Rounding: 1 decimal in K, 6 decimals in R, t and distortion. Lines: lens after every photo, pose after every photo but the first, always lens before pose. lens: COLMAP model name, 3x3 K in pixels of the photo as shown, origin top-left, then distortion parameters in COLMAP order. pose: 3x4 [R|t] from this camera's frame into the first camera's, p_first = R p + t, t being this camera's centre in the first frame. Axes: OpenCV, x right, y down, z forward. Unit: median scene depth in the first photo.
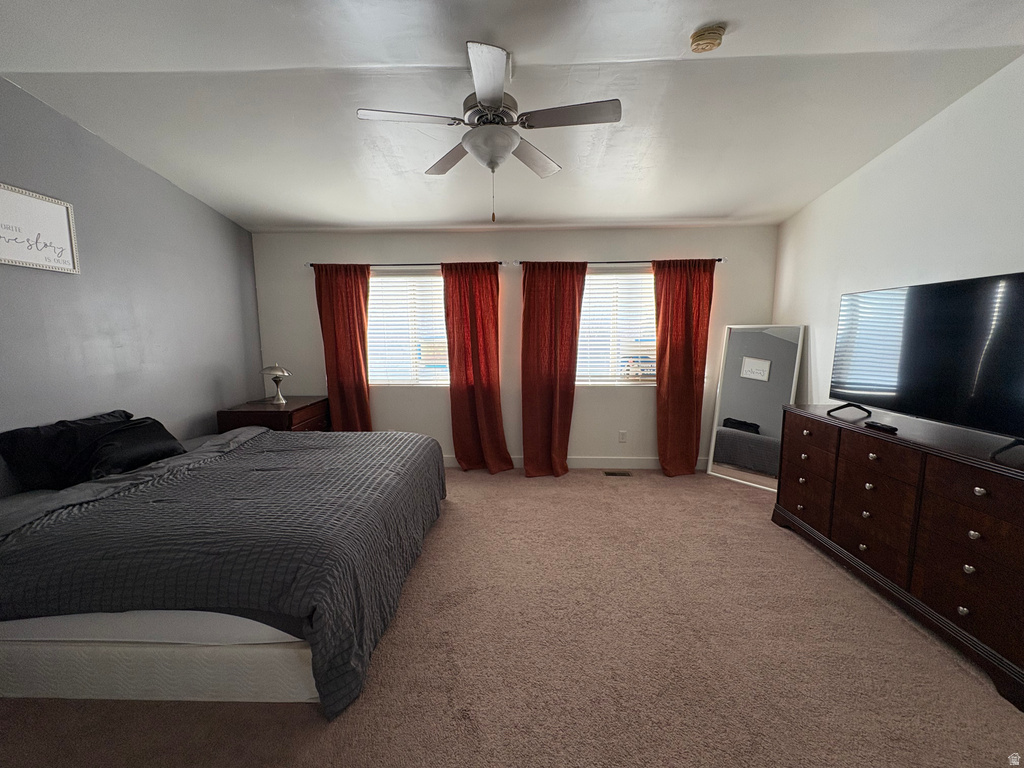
lens RADIAL K [[409.5, 0, 507.8], [0, 409.5, 384.9], [0, 0, 1]] dist [0.002915, 0.000483]
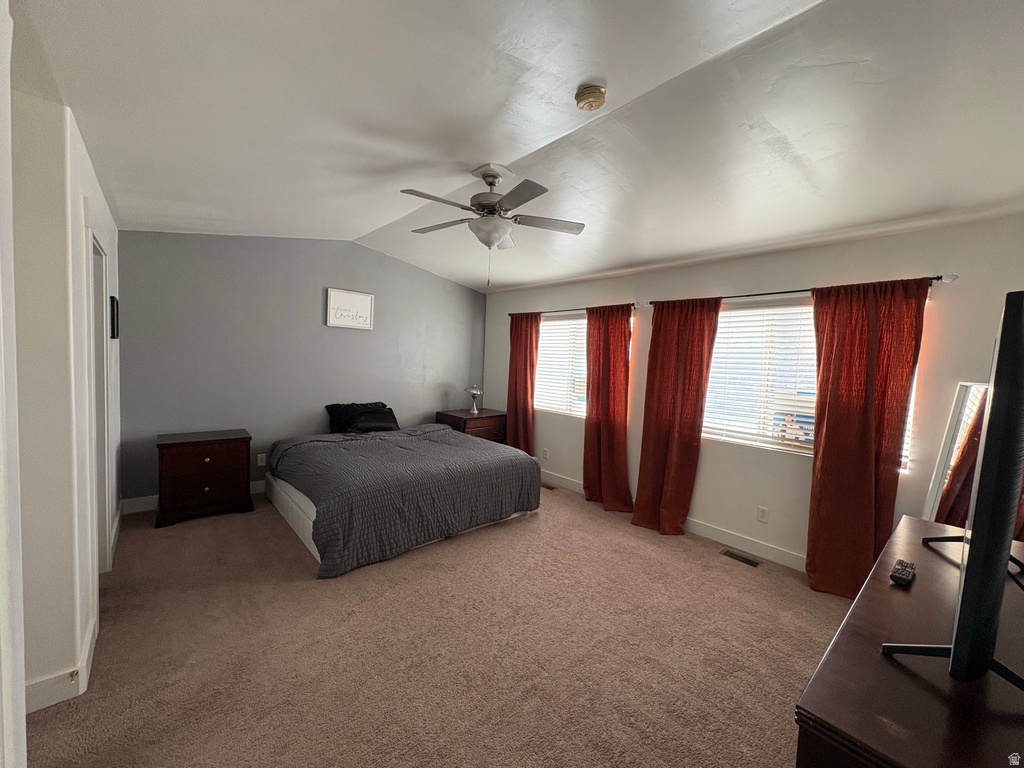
lens RADIAL K [[409.5, 0, 511.7], [0, 409.5, 384.1], [0, 0, 1]] dist [0.002915, 0.000483]
pose [[0.681030, 0.078249, -0.728062, 0.527137], [-0.135091, 0.990633, -0.019895, -0.040293], [0.719686, 0.111903, 0.685222, 0.107504]]
